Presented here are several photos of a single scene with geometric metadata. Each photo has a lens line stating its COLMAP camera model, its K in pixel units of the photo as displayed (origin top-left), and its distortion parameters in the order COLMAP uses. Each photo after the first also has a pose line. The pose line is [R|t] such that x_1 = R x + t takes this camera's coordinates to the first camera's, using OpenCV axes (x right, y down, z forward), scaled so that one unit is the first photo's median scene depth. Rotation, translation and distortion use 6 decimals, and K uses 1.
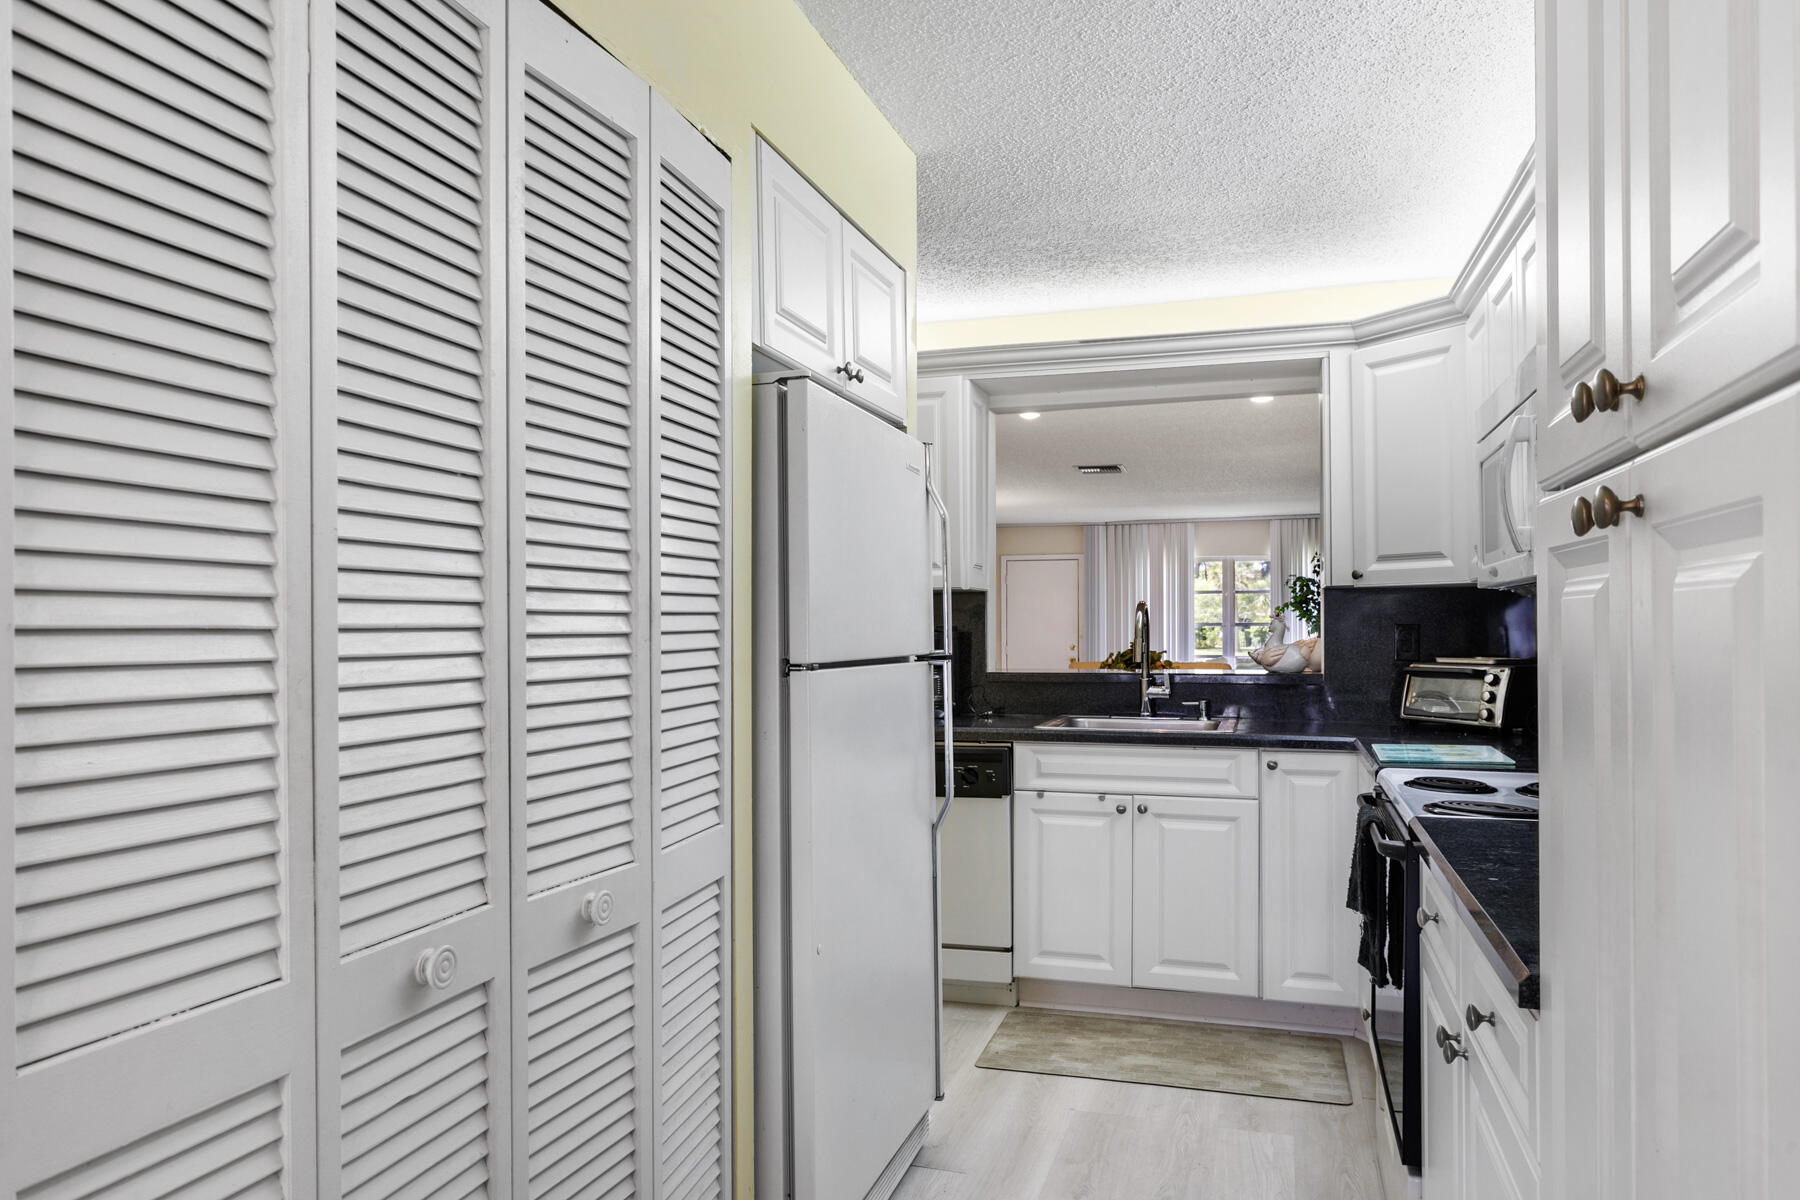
lens RADIAL K [[1220.1, 0, 907.7], [0, 1220.1, 613.9], [0, 0, 1]] dist [-0.004248, -0.000073]
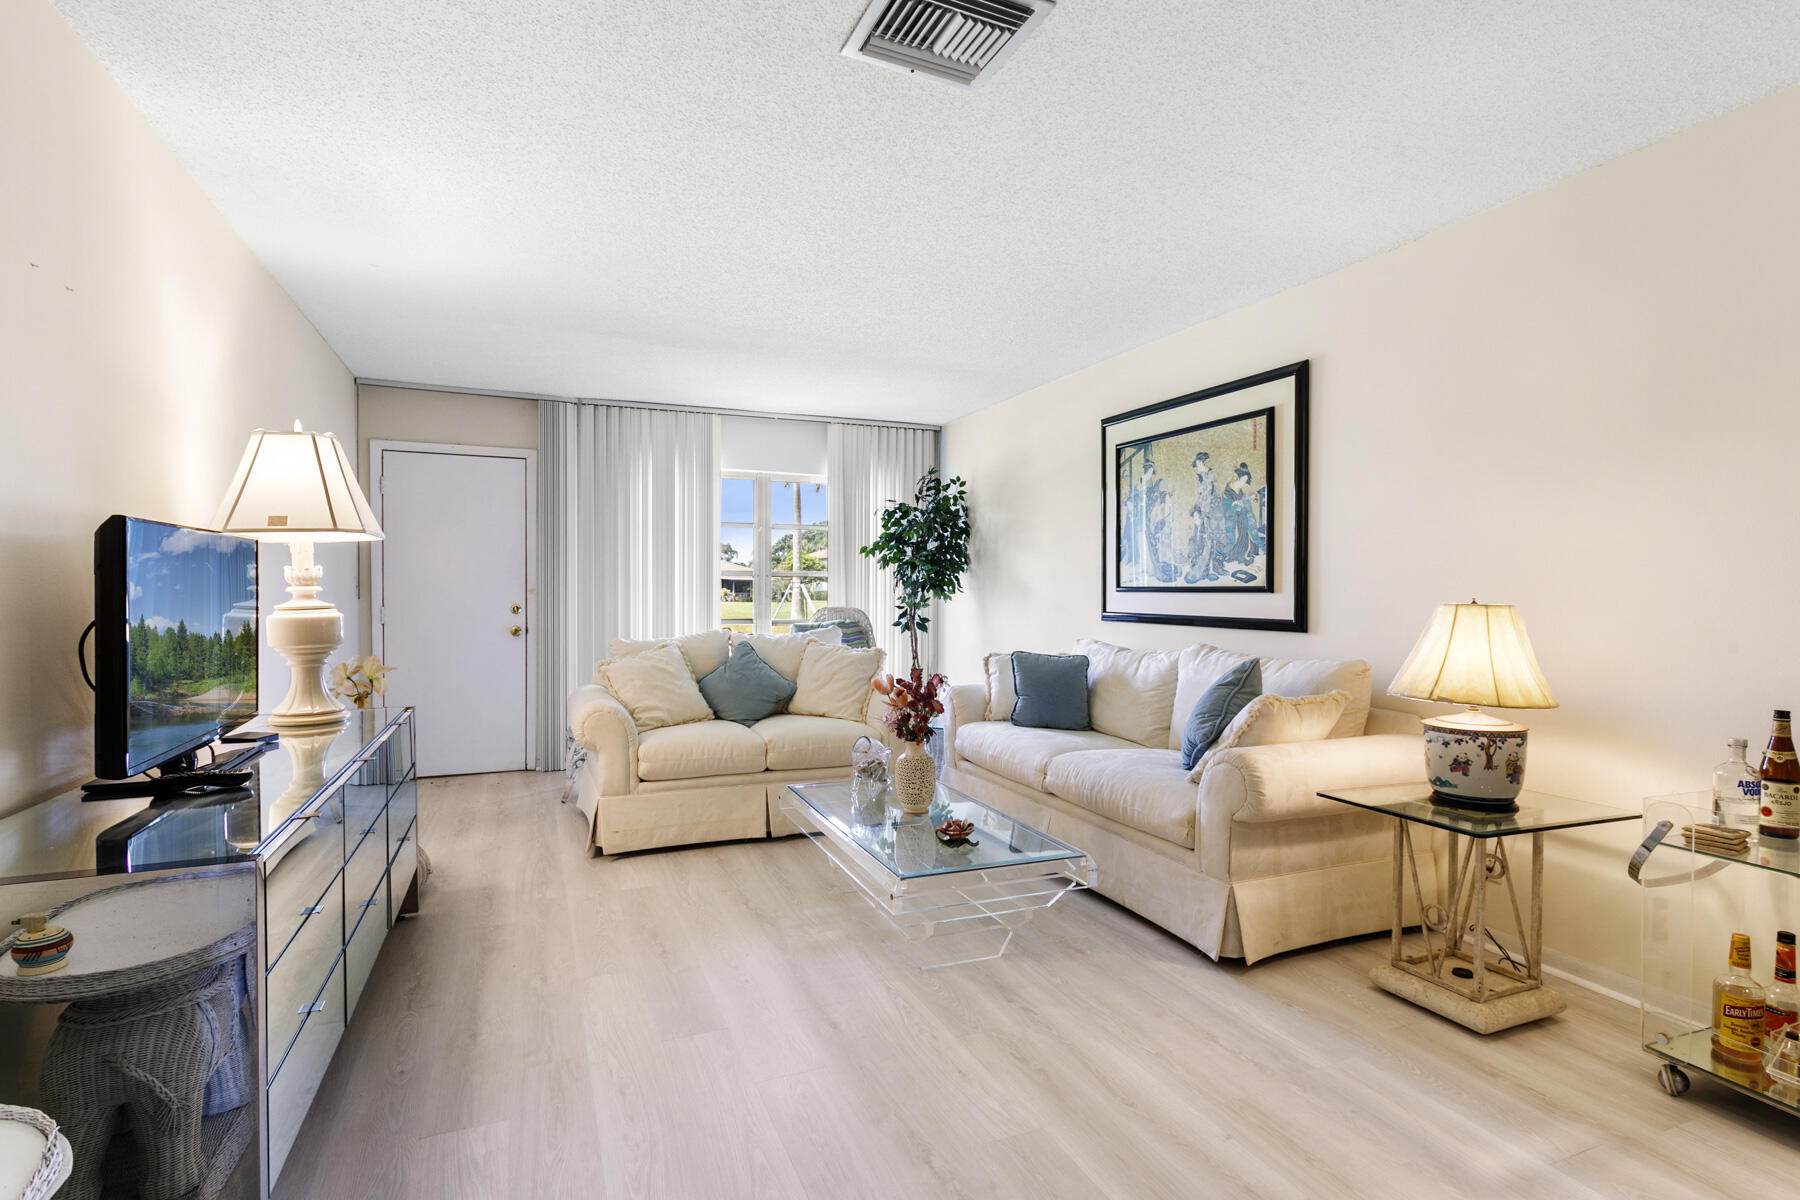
lens RADIAL K [[865.1, 0, 891.9], [0, 865.1, 603.5], [0, 0, 1]] dist [-0.000838, 0.001868]
pose [[0.758897, -0.013796, 0.651064, 0.006312], [-0.006974, 0.999546, 0.029309, 0.010339], [-0.651173, -0.026782, 0.758456, 0.641064]]
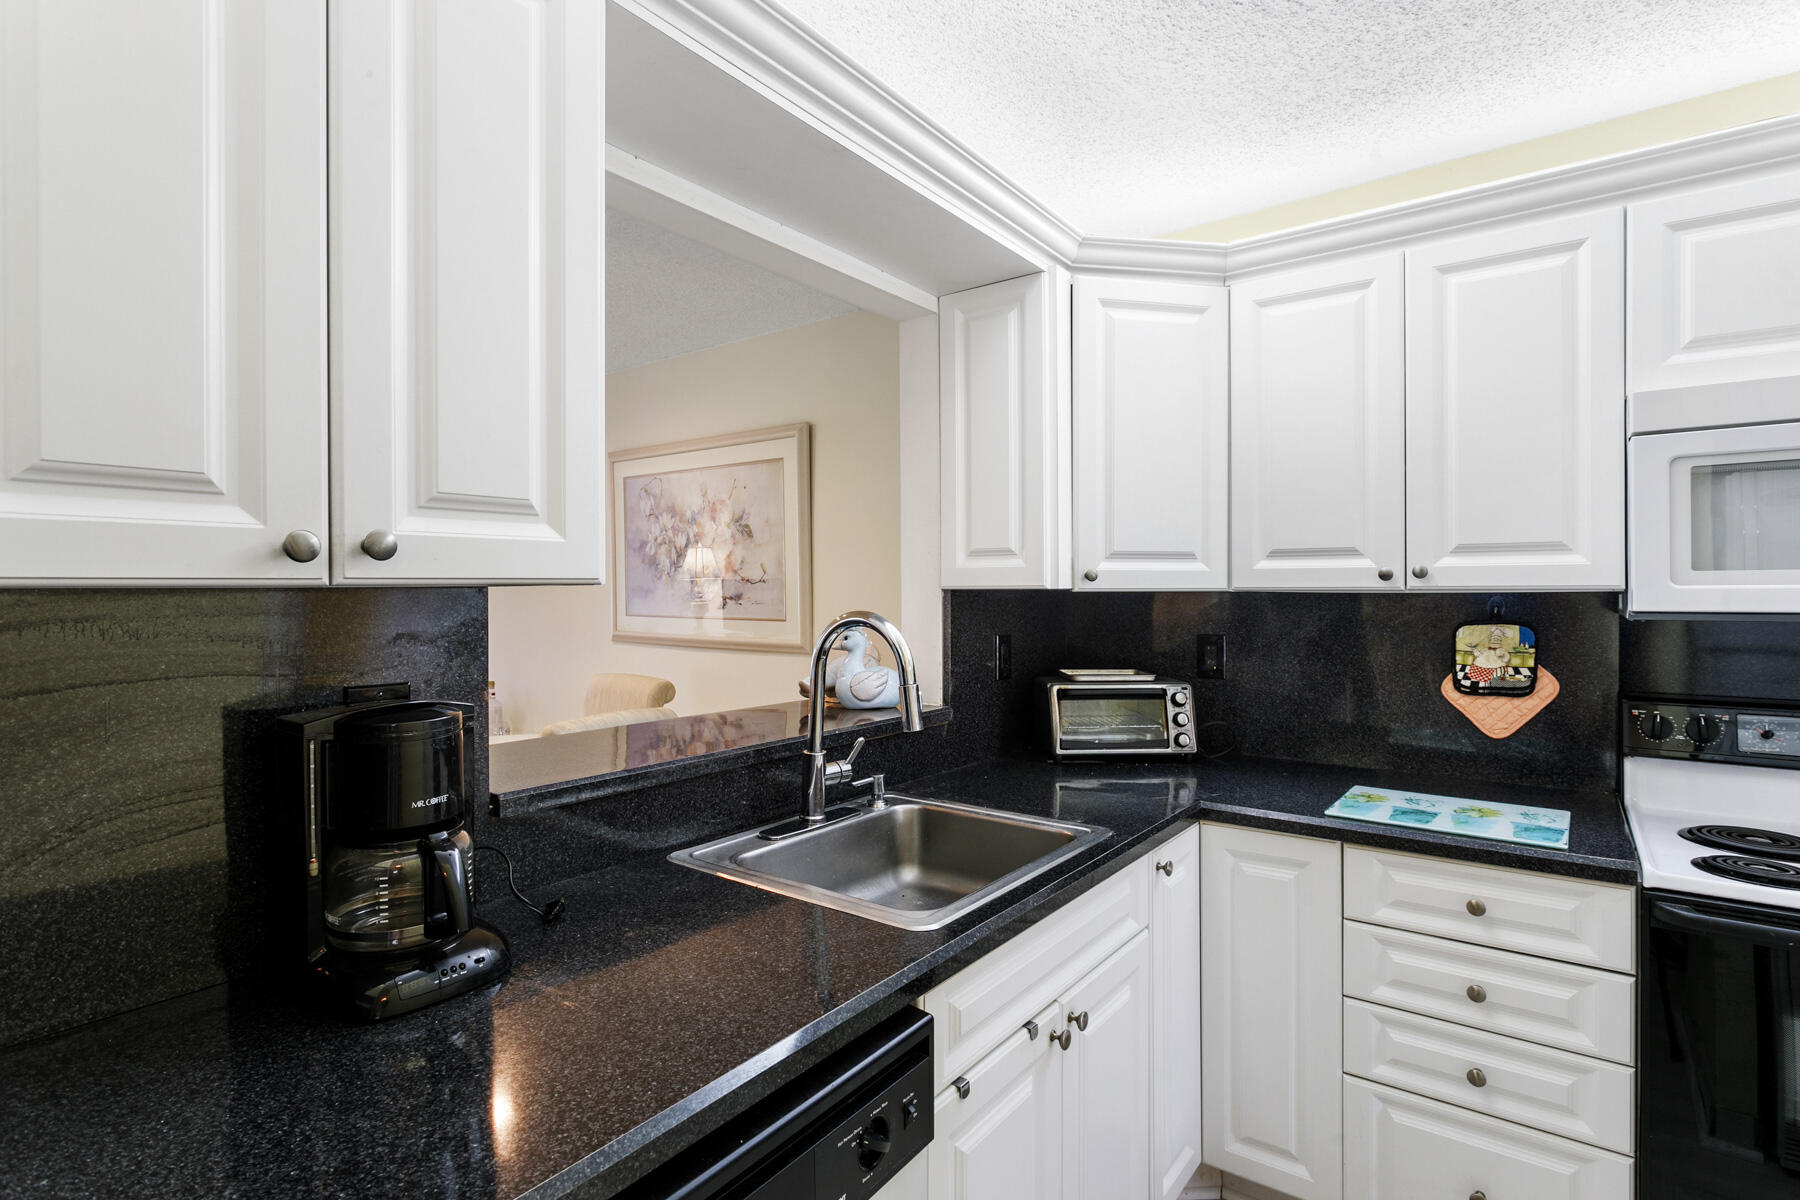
lens RADIAL K [[890.6, 0, 890.6], [0, 890.6, 588.4], [0, 0, 1]] dist [-0.017914, 0.000067]
pose [[0.337702, 0.003696, 0.941246, -0.065183], [-0.010633, 0.999943, -0.000112, -0.008003], [-0.941193, -0.009971, 0.337722, 0.324604]]
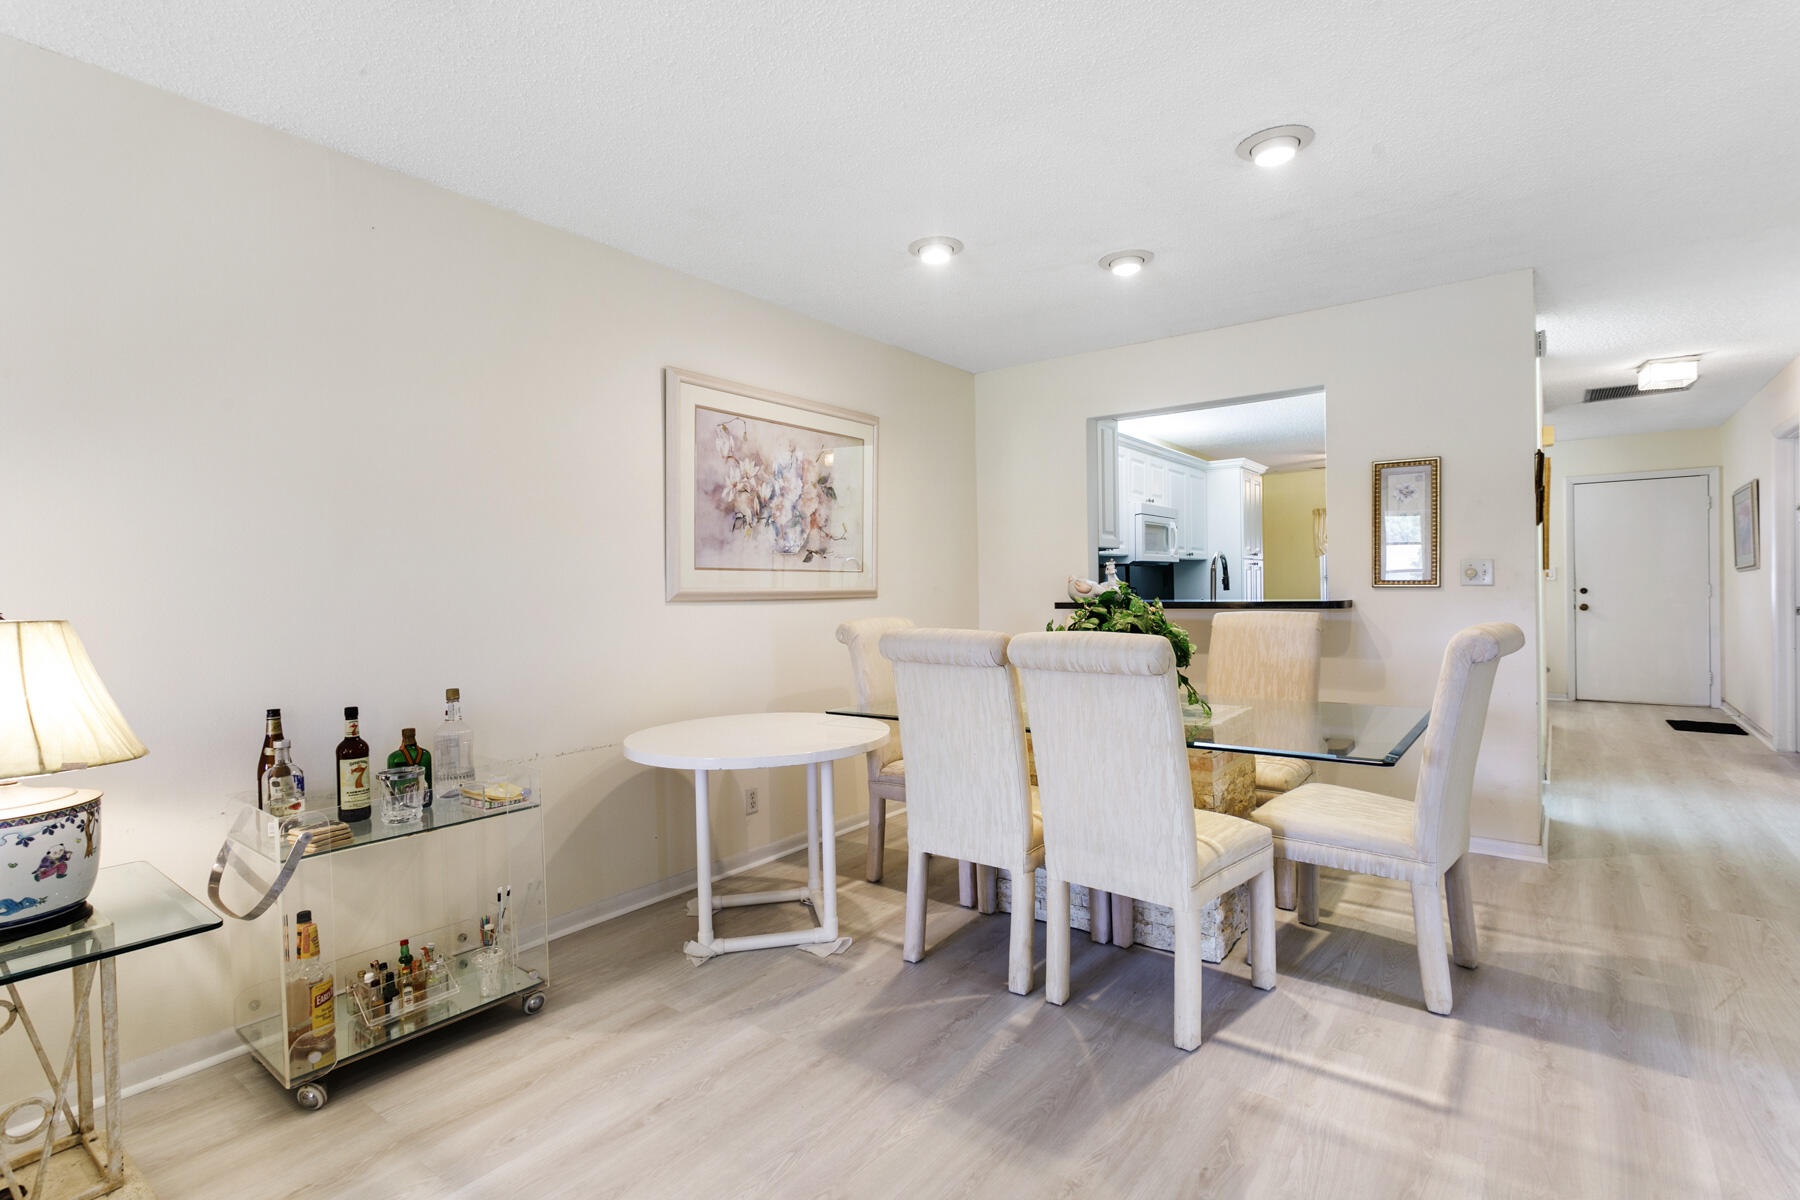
lens RADIAL K [[865.1, 0, 894.4], [0, 865.1, 597.6], [0, 0, 1]] dist [-0.000838, 0.001868]
pose [[-0.942054, 0.011362, 0.335270, 0.071296], [0.012628, 0.999919, 0.001597, 0.013455], [-0.335224, 0.005738, -0.942121, 0.788574]]
